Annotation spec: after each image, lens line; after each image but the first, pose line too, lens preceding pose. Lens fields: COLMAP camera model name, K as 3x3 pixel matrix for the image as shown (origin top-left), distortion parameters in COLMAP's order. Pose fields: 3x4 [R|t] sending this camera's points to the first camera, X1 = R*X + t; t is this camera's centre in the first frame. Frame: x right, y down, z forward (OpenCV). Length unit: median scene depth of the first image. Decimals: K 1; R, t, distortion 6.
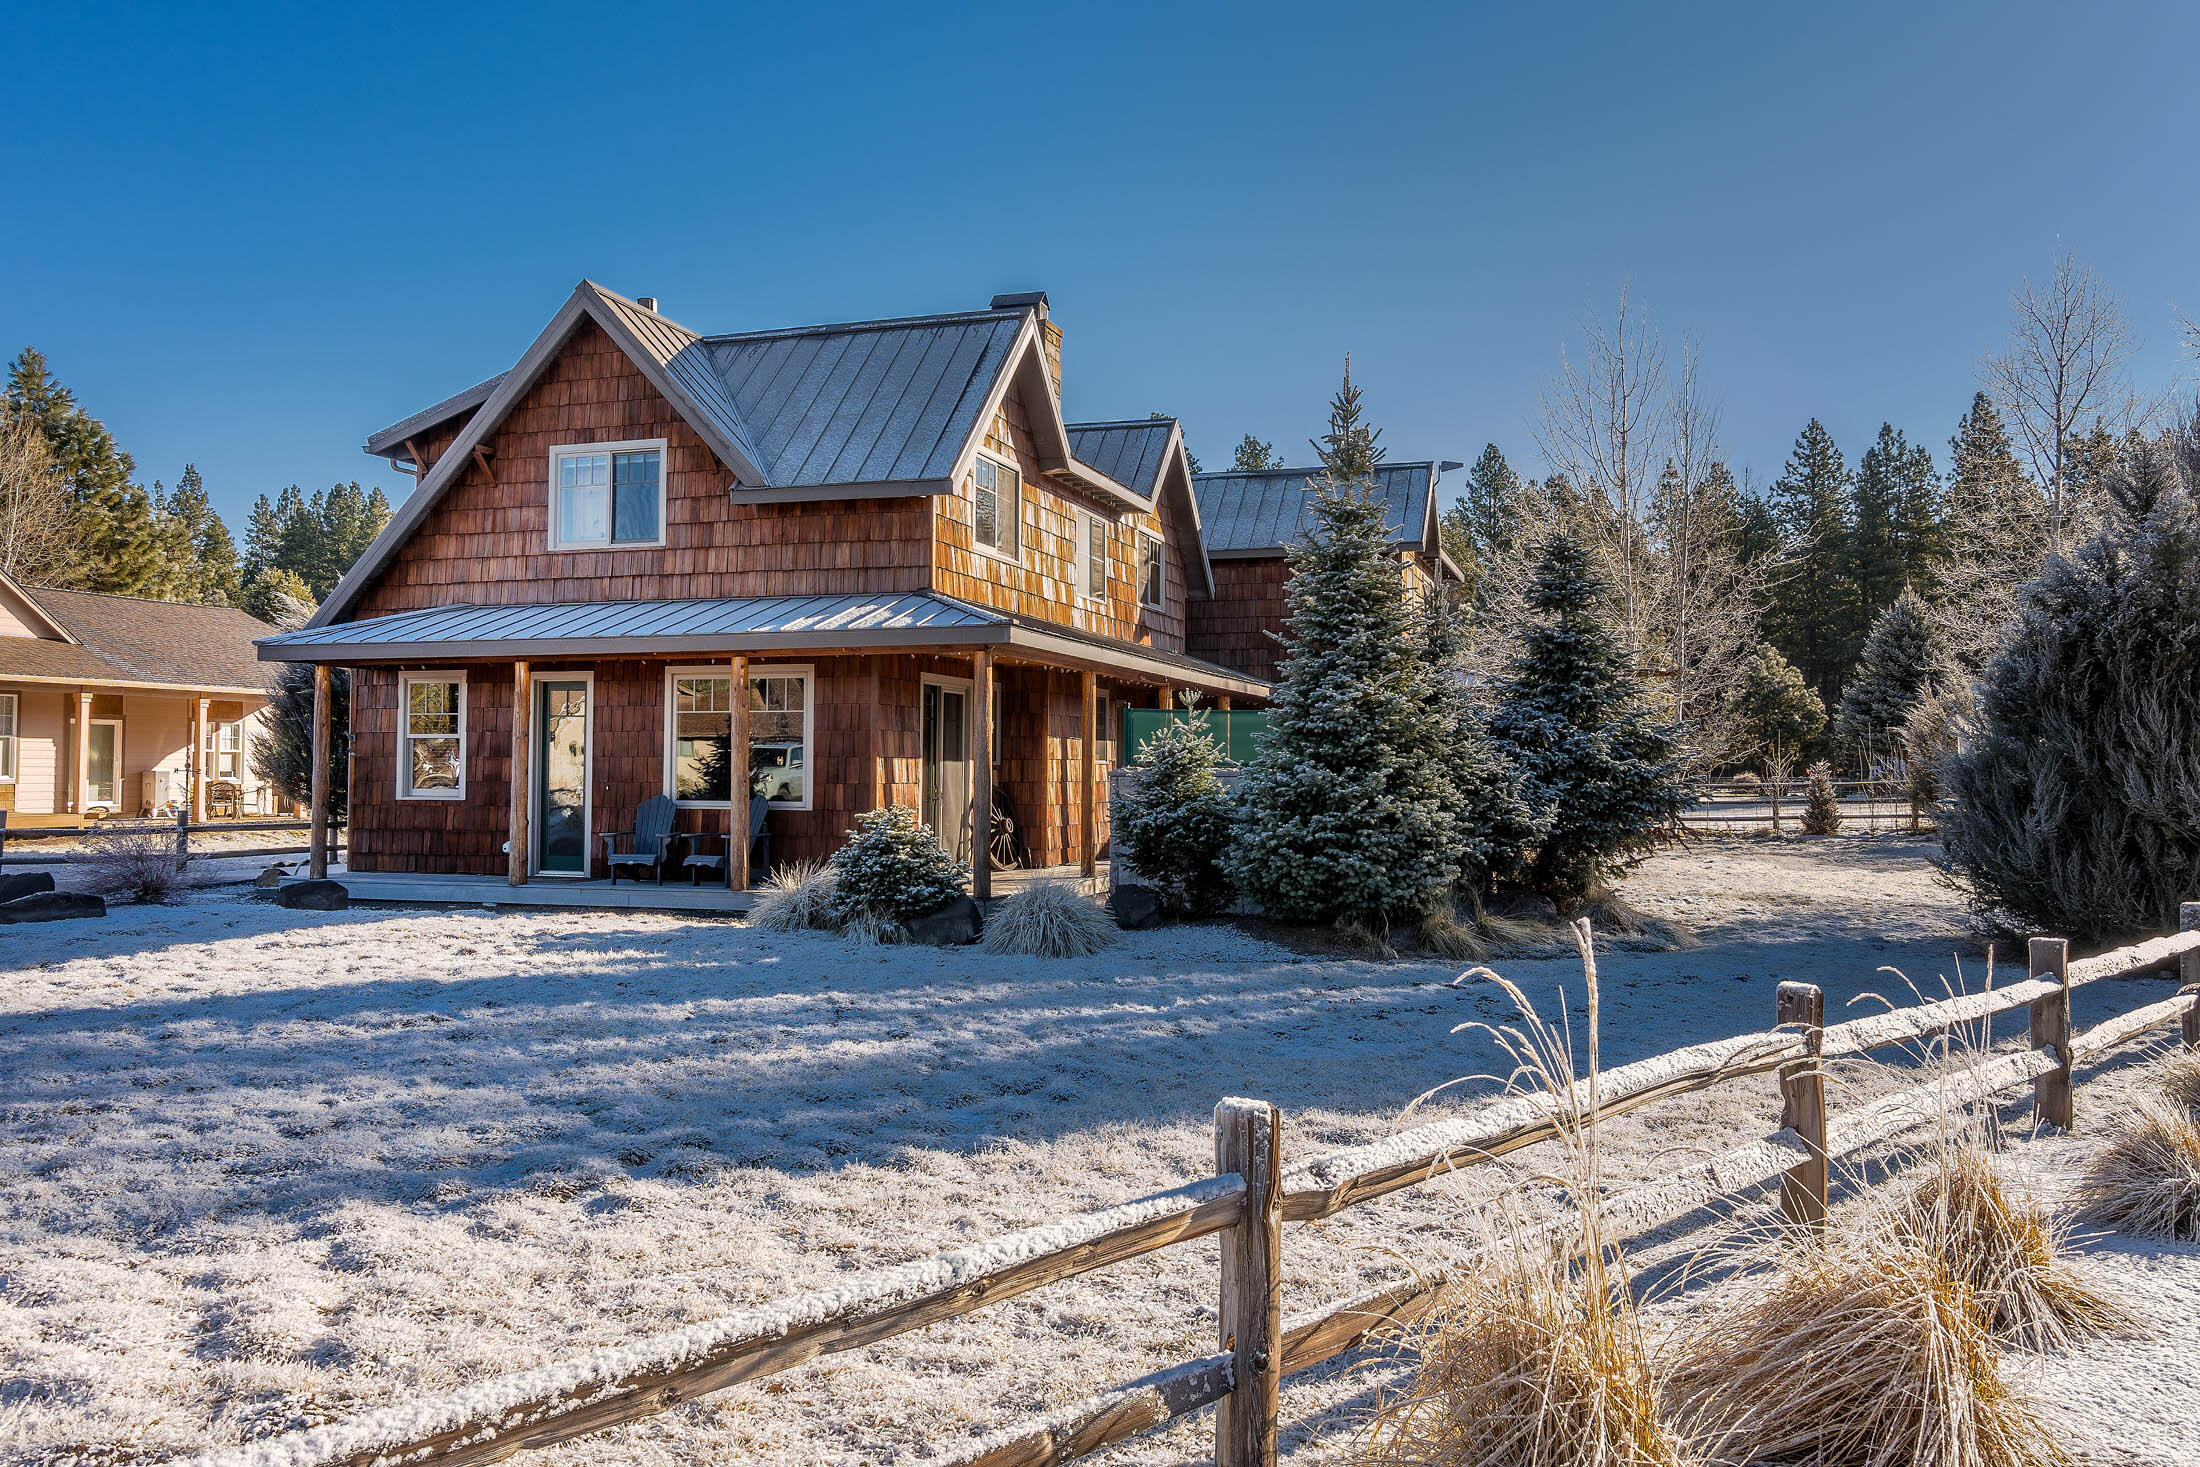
lens RADIAL K [[1675.0, 0, 1100.0], [0, 1675.0, 733.5], [0, 0, 1]] dist [0.008757, 0.001947]
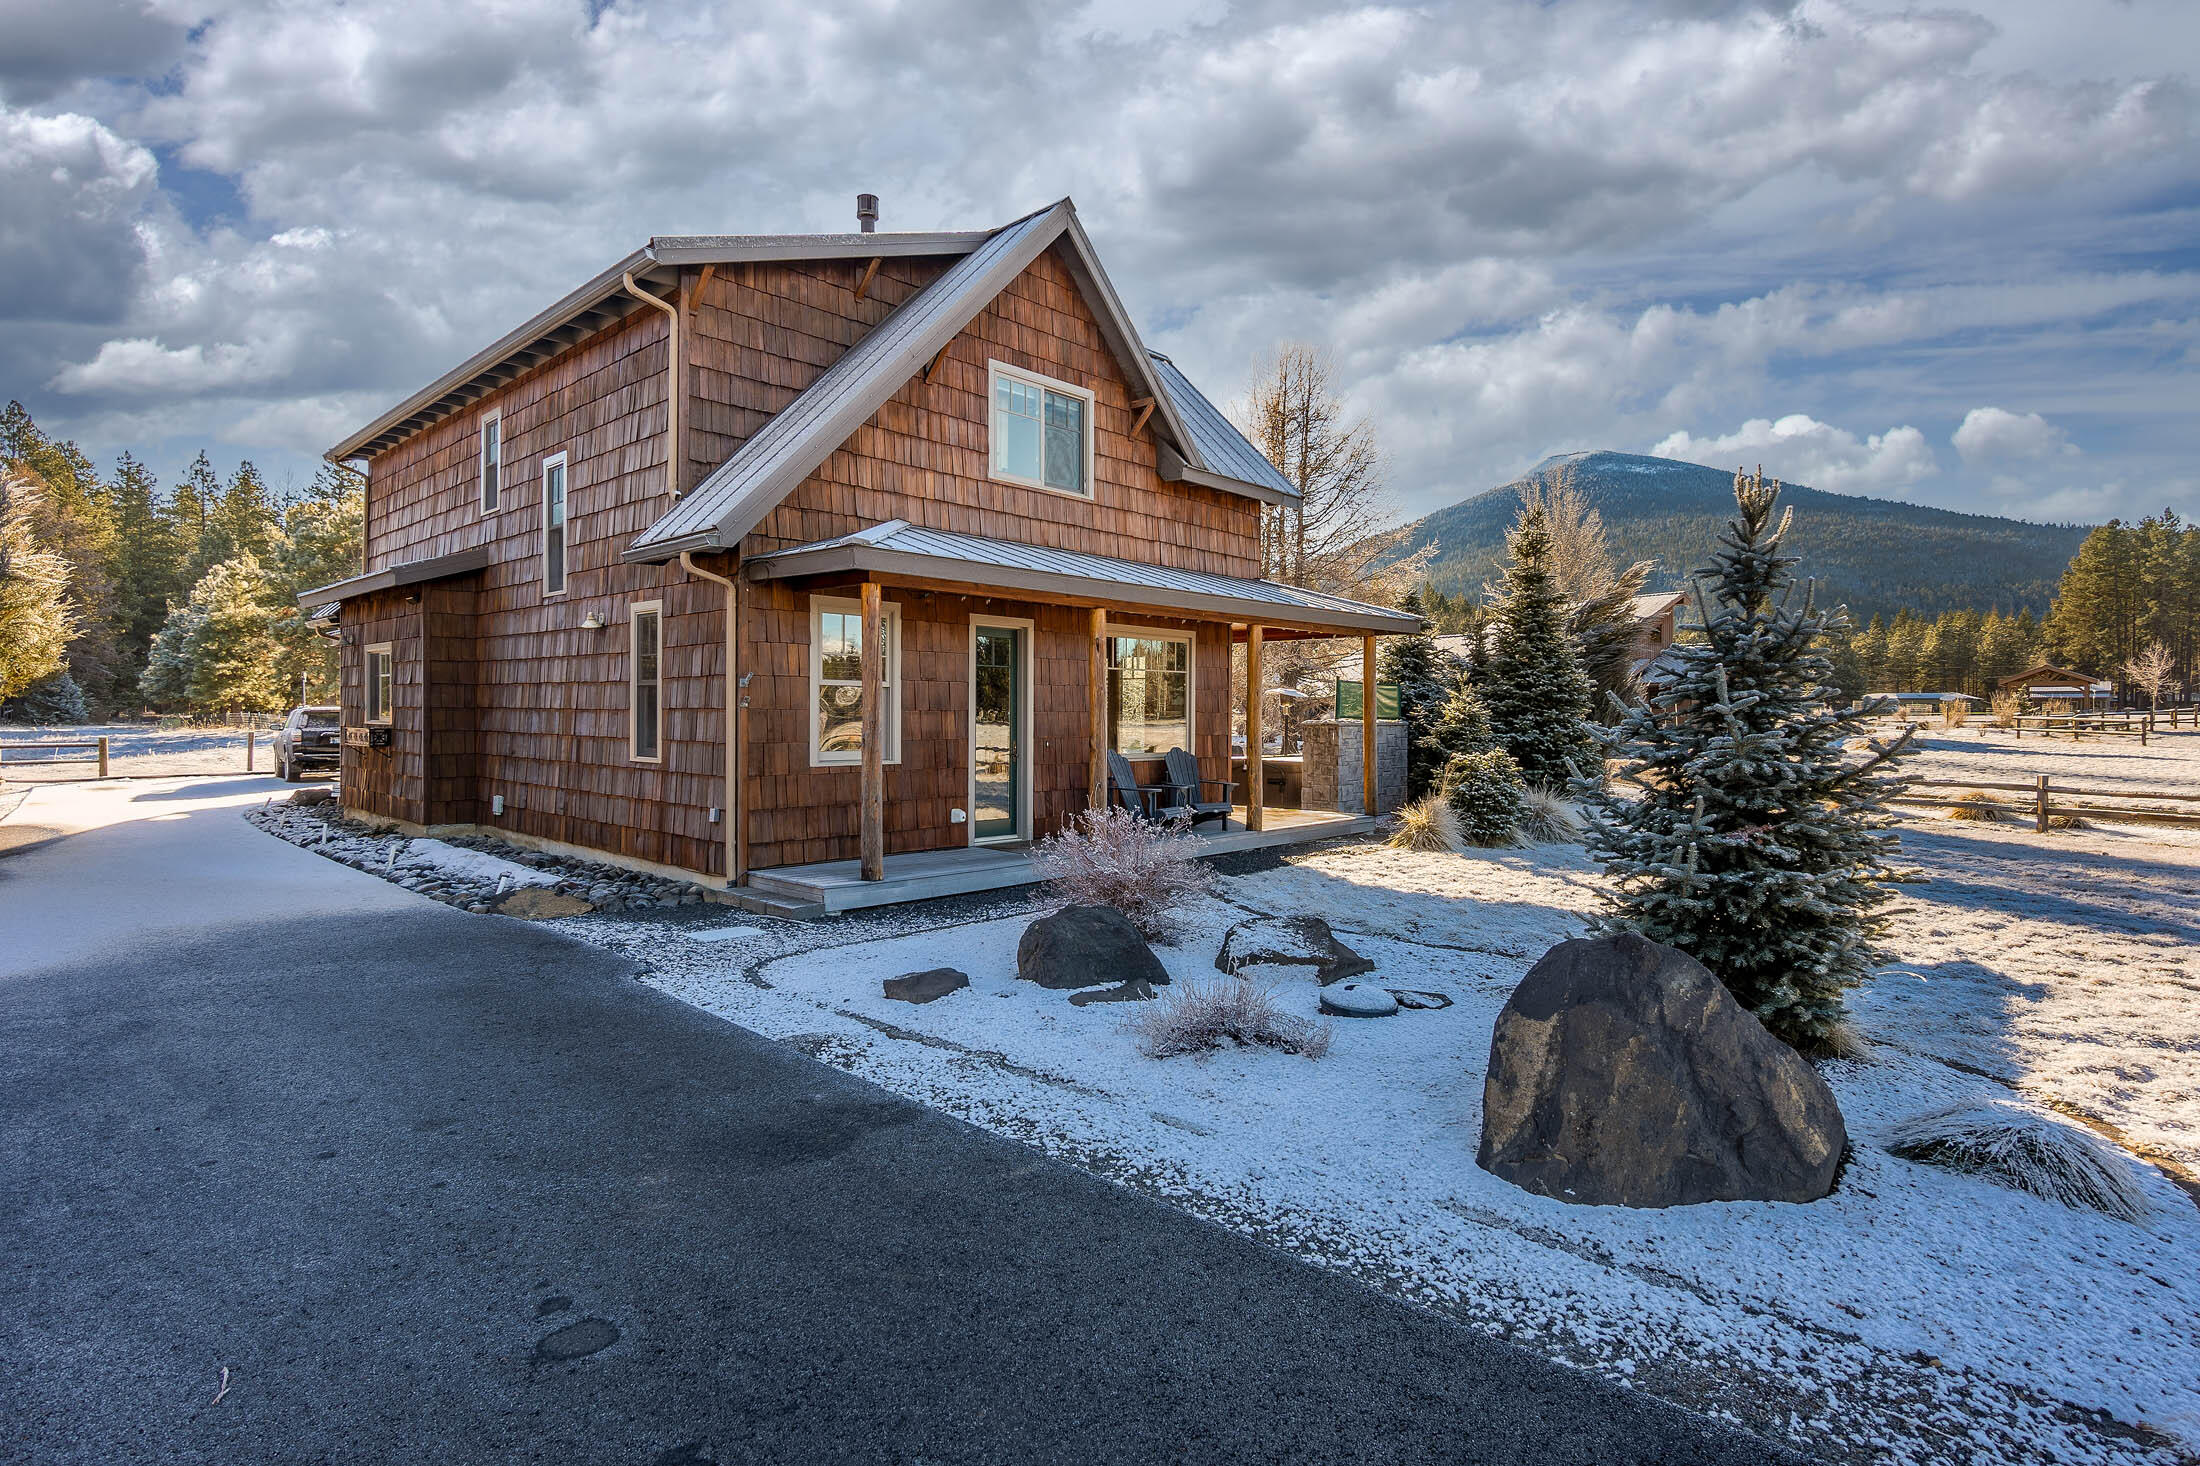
lens RADIAL K [[1087.0, 0, 1100.0], [0, 1087.0, 733.0], [0, 0, 1]] dist [-0.011235, -0.001057]
pose [[0.443637, -0.013446, 0.896106, -0.822075], [-0.028543, 0.999168, 0.029123, 0.006949], [-0.895752, -0.038498, 0.442884, 0.693579]]
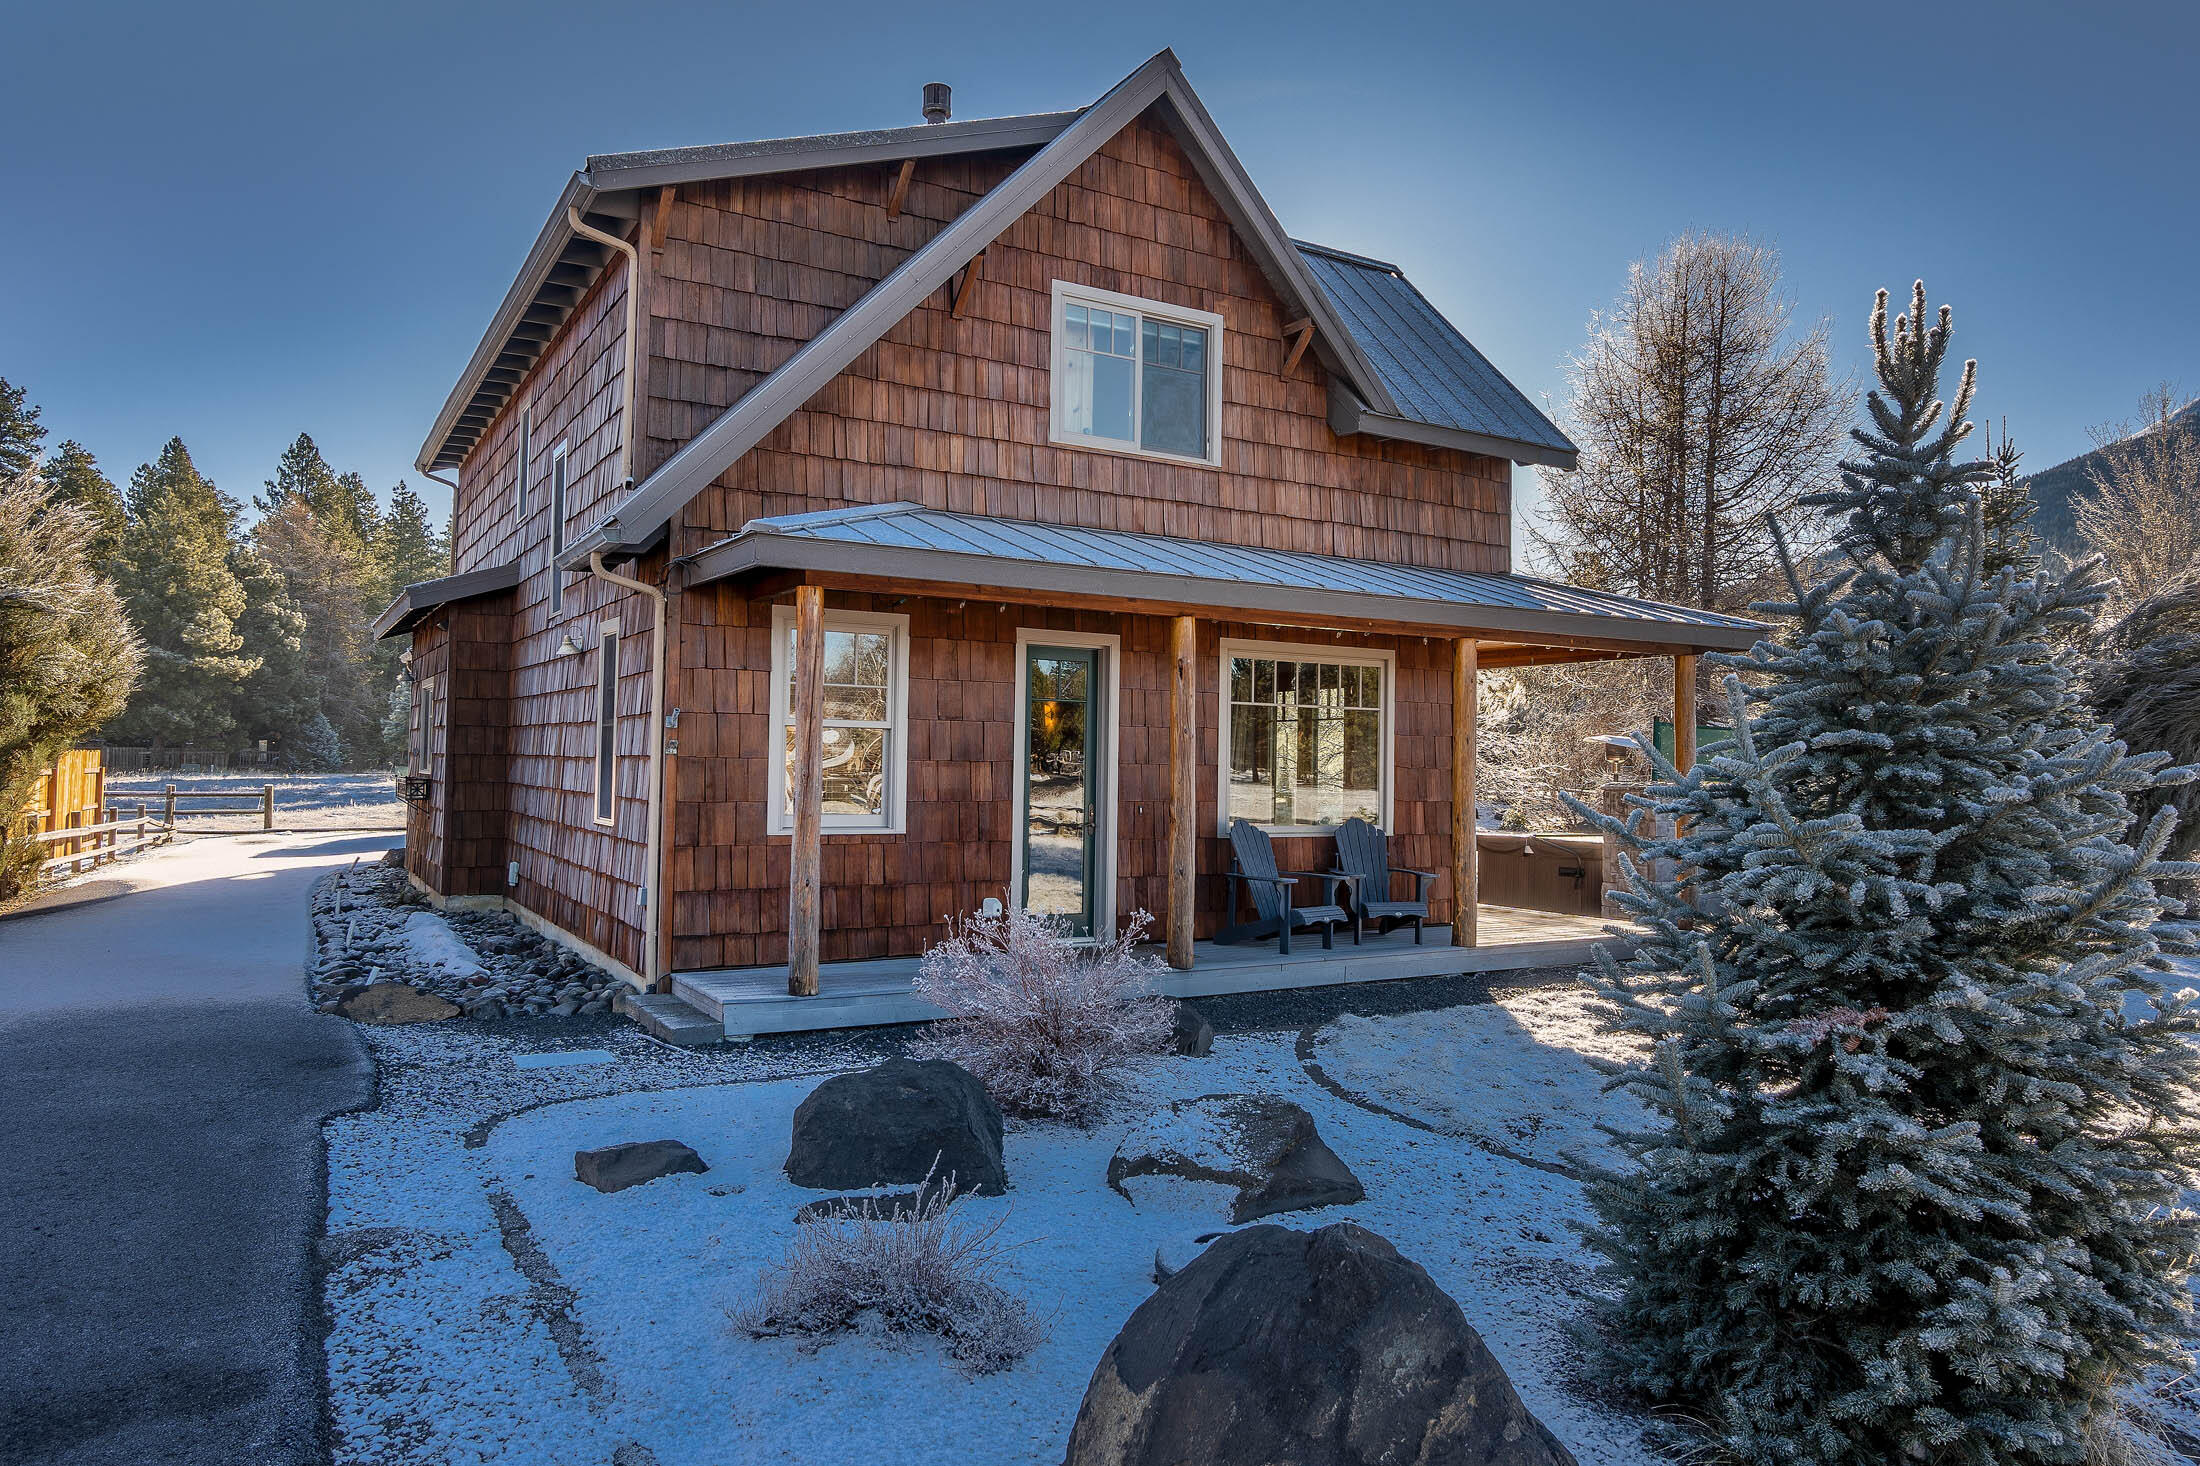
lens RADIAL K [[1390.9, 0, 1100.0], [0, 1390.9, 733.0], [0, 0, 1]] dist [-0.003239, 0.002450]
pose [[0.676911, 0.026730, 0.735579, -0.708043], [-0.033278, 0.999430, -0.005694, 0.004687], [-0.735312, -0.020624, 0.677415, 0.627832]]
